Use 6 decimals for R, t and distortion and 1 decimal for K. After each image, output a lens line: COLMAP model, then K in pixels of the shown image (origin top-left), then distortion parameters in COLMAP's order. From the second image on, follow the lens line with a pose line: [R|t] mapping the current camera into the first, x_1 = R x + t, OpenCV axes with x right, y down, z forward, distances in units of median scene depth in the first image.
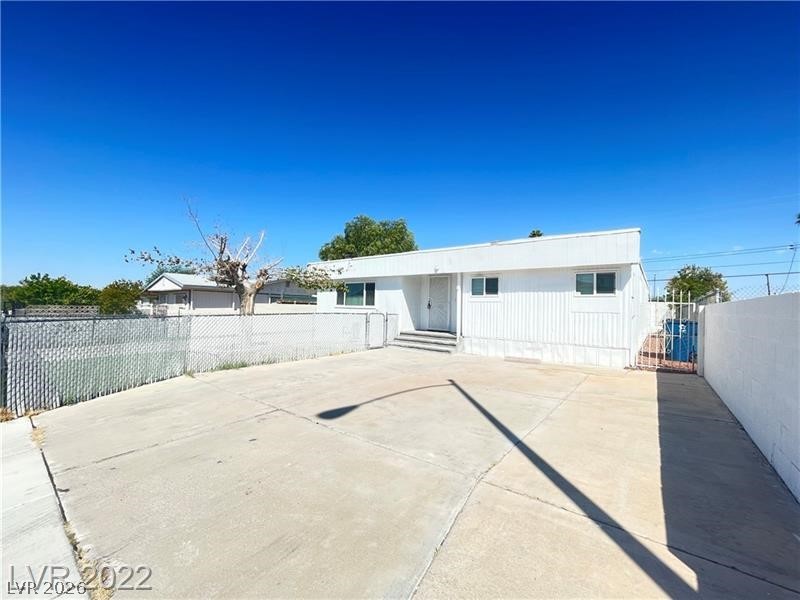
lens RADIAL K [[321.2, 0, 399.0], [0, 321.2, 305.1], [0, 0, 1]] dist [-0.000593, 0.000065]
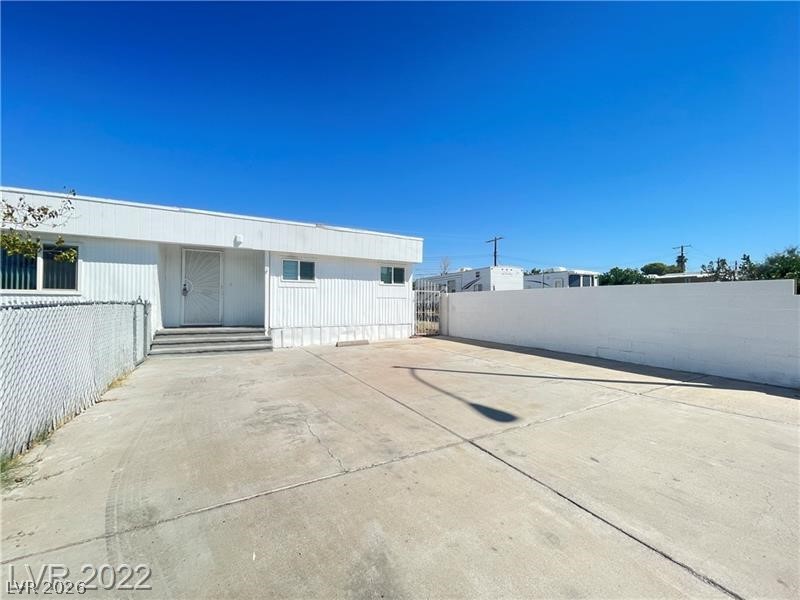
lens RADIAL K [[321.2, 0, 395.1], [0, 321.2, 304.2], [0, 0, 1]] dist [-0.000593, 0.000065]
pose [[0.402850, -0.021787, 0.915006, -0.354124], [-0.005401, 0.999643, 0.026180, 0.009404], [-0.915250, -0.015488, 0.402589, 0.301208]]
